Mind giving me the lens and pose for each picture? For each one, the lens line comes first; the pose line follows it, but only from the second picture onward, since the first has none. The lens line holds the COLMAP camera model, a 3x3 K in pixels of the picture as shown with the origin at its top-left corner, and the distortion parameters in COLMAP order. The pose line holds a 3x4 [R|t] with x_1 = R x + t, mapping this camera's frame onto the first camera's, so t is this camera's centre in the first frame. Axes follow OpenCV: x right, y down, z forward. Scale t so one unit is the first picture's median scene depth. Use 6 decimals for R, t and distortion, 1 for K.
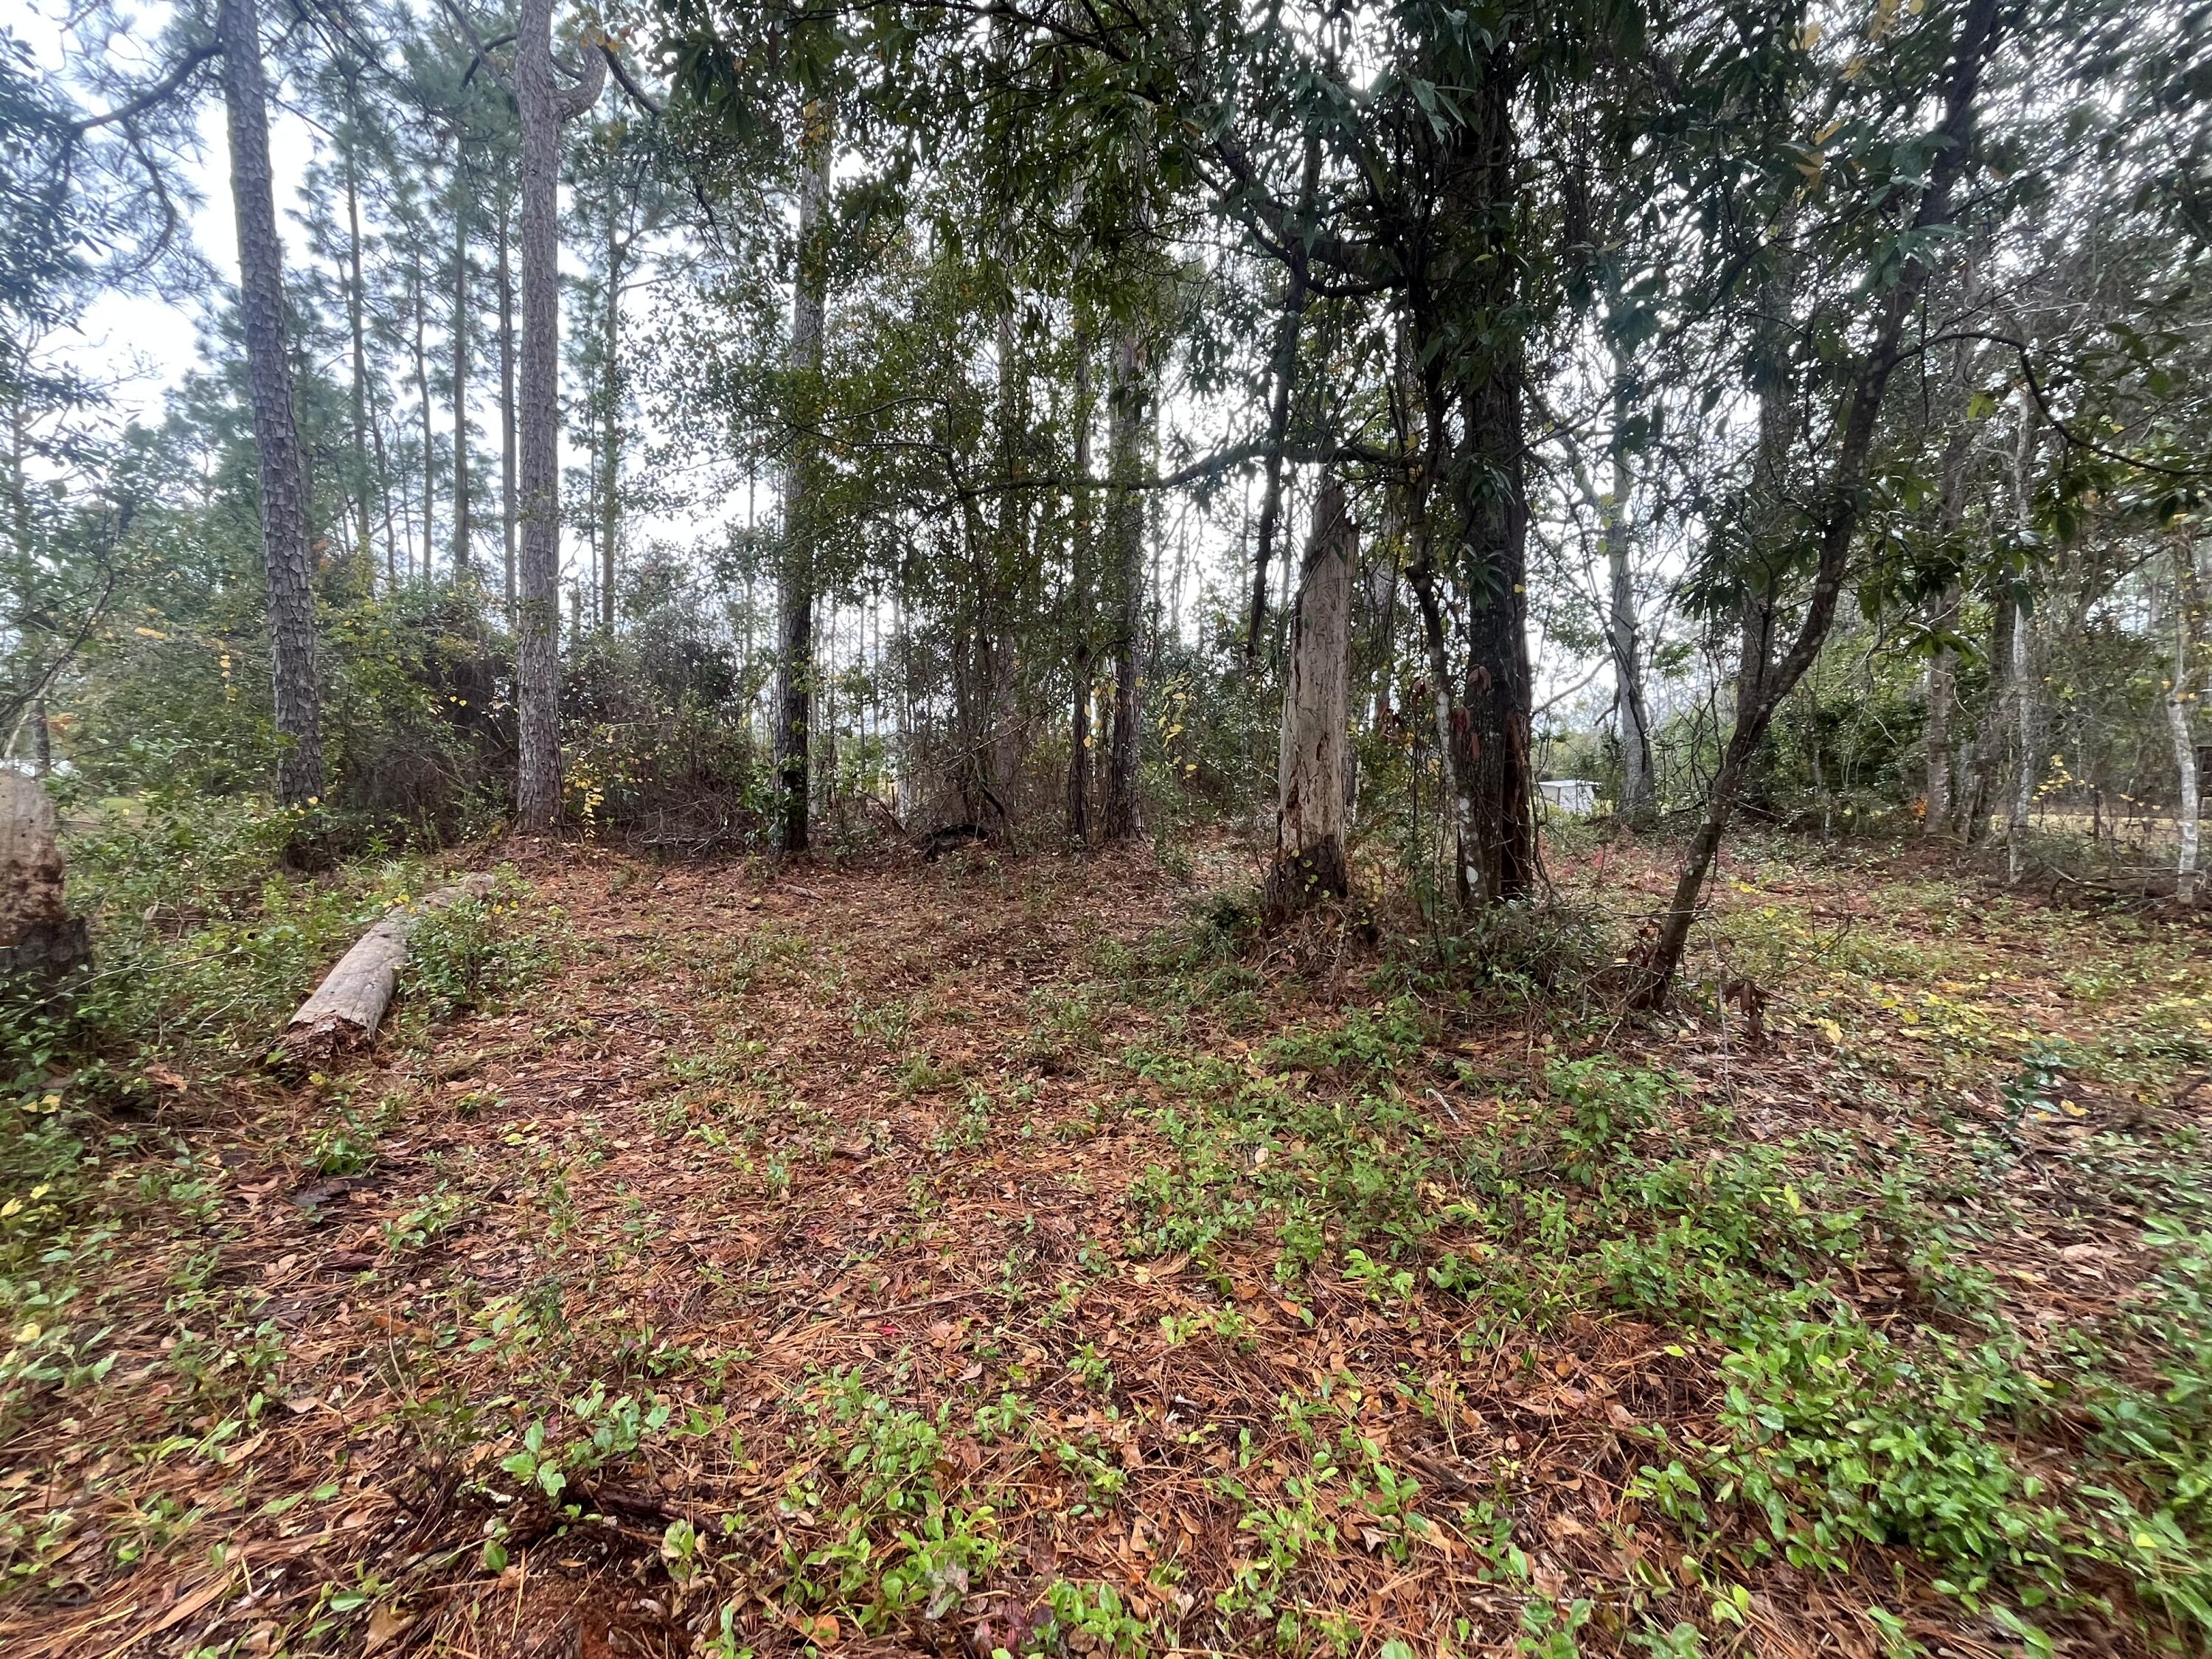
lens RADIAL K [[922.1, 0, 1100.6], [0, 922.1, 822.0], [0, 0, 1]] dist [-0.002082, -0.000294]
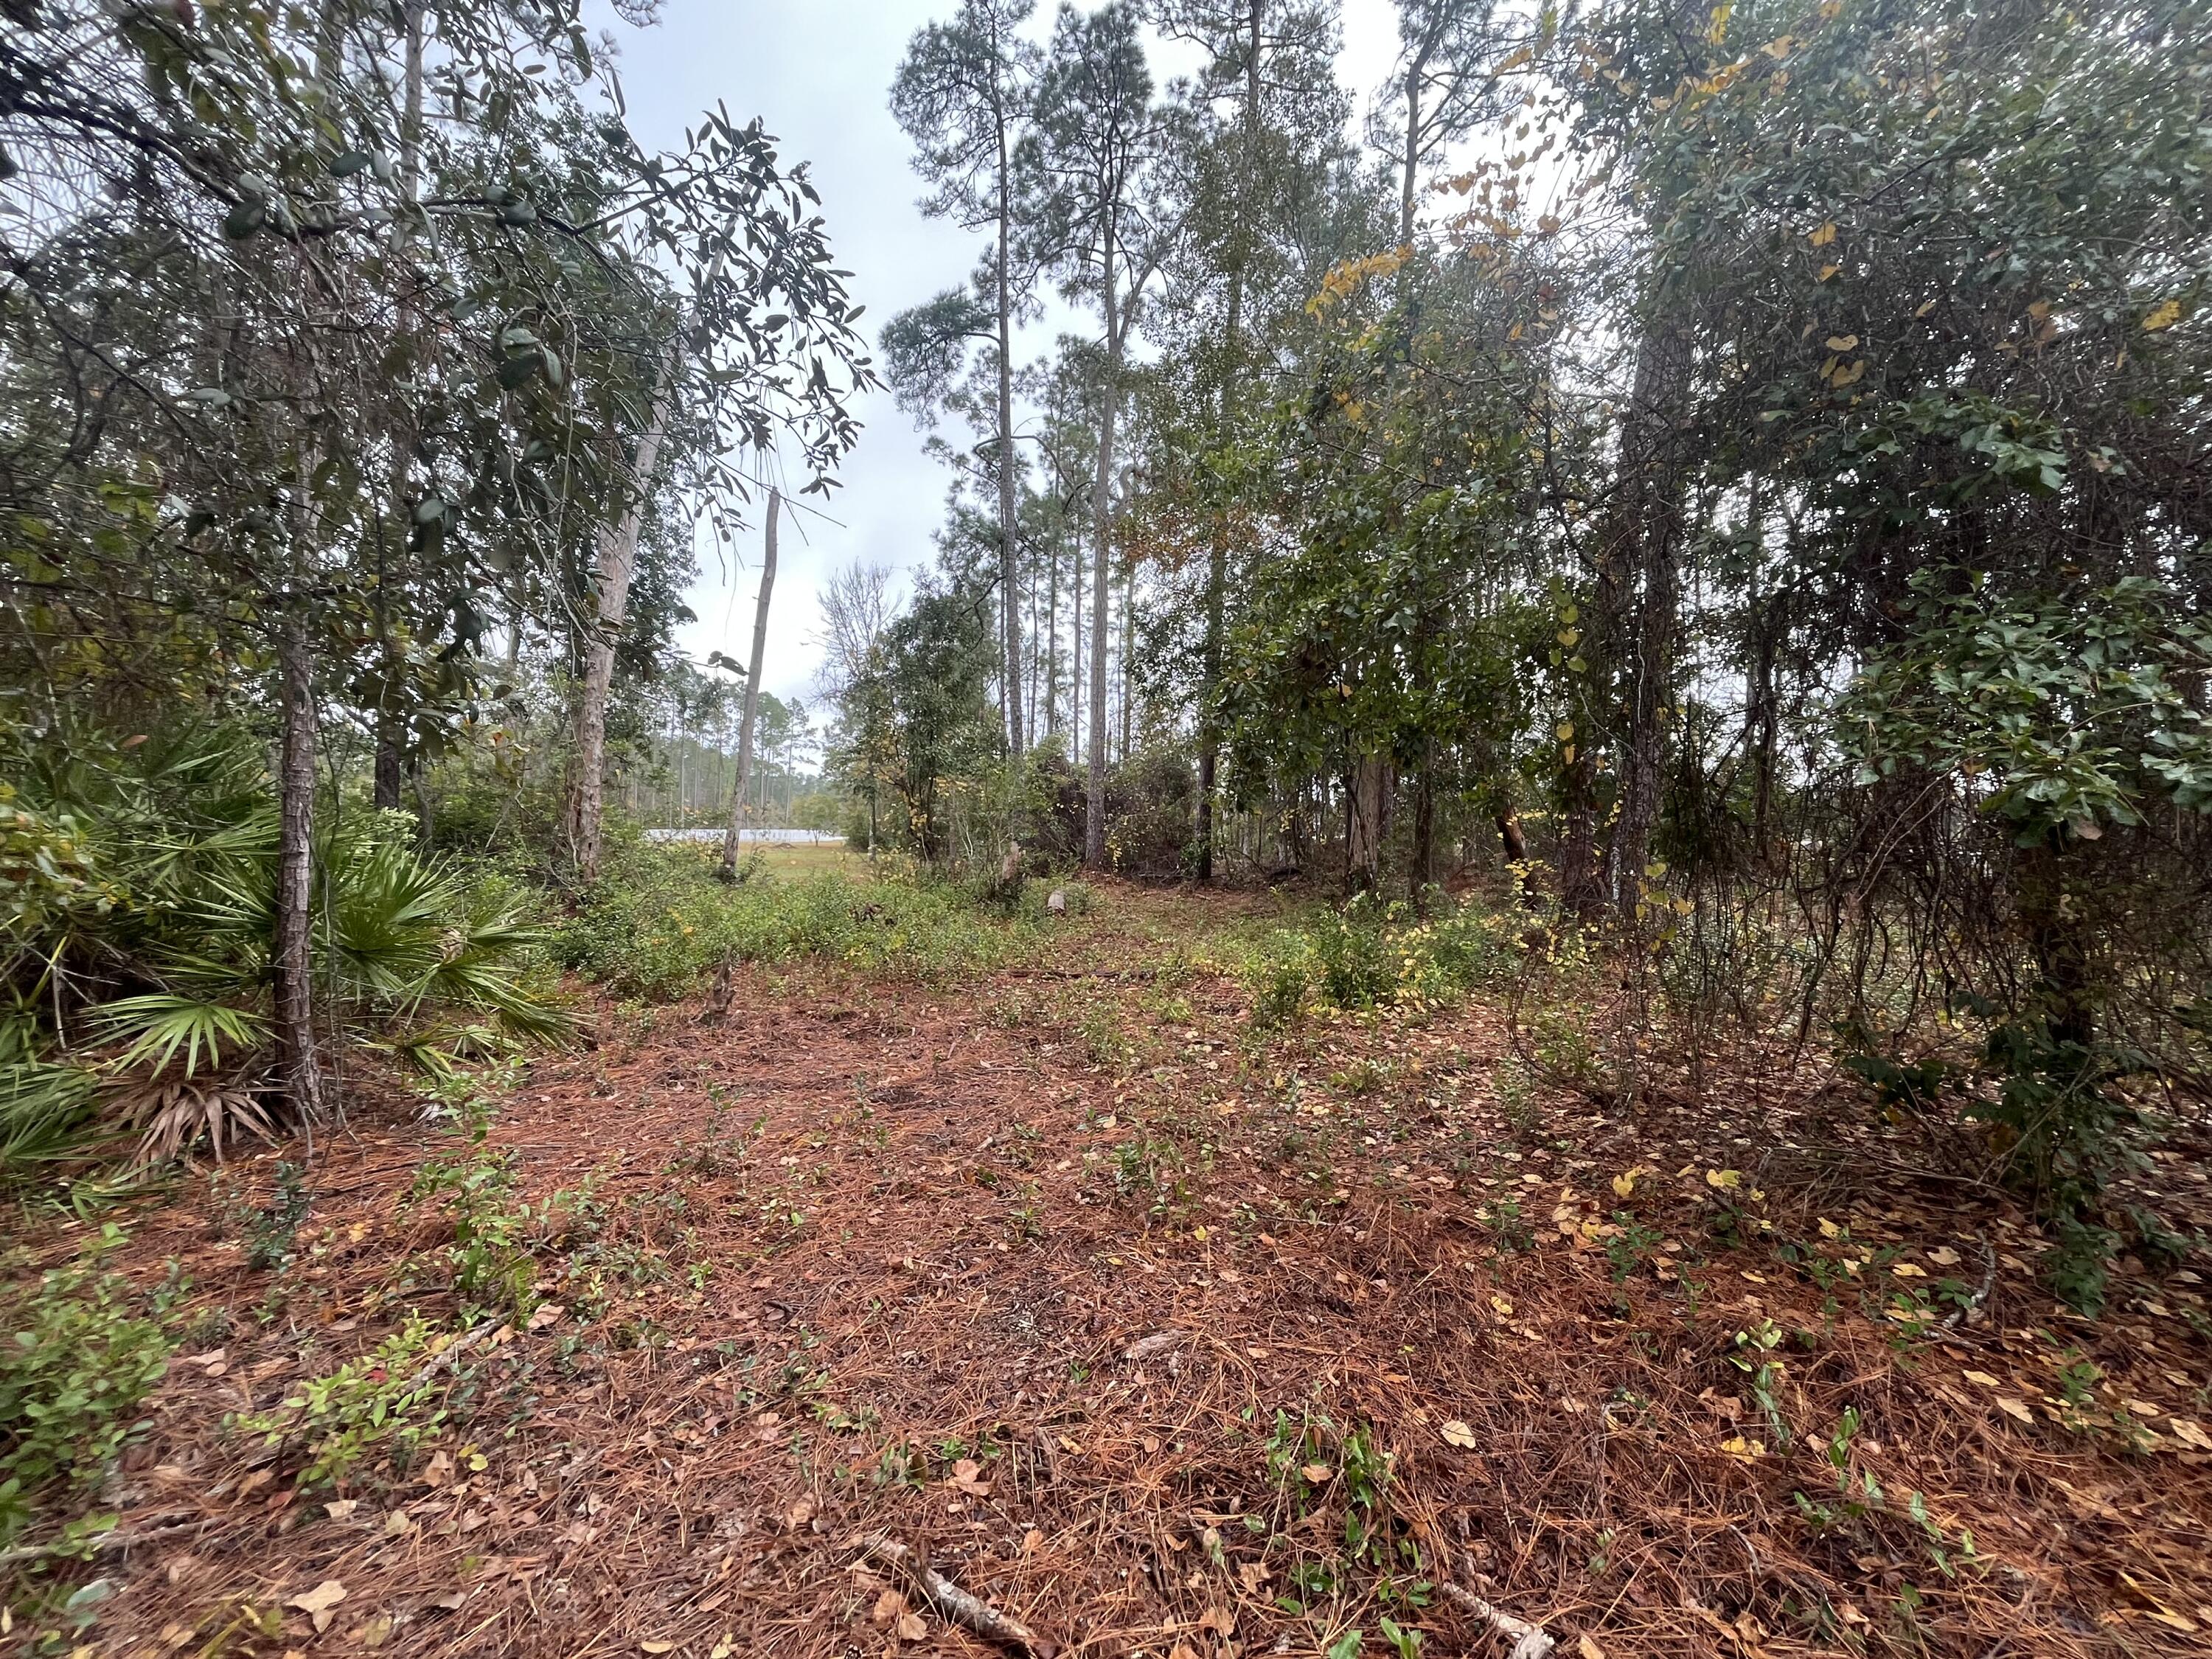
lens RADIAL K [[922.1, 0, 1100.6], [0, 922.1, 822.0], [0, 0, 1]] dist [-0.002082, -0.000294]
pose [[0.865403, -0.020380, -0.500661, 0.227961], [-0.013760, 0.997829, -0.064404, 0.018718], [0.500887, 0.062624, 0.863244, -0.406076]]
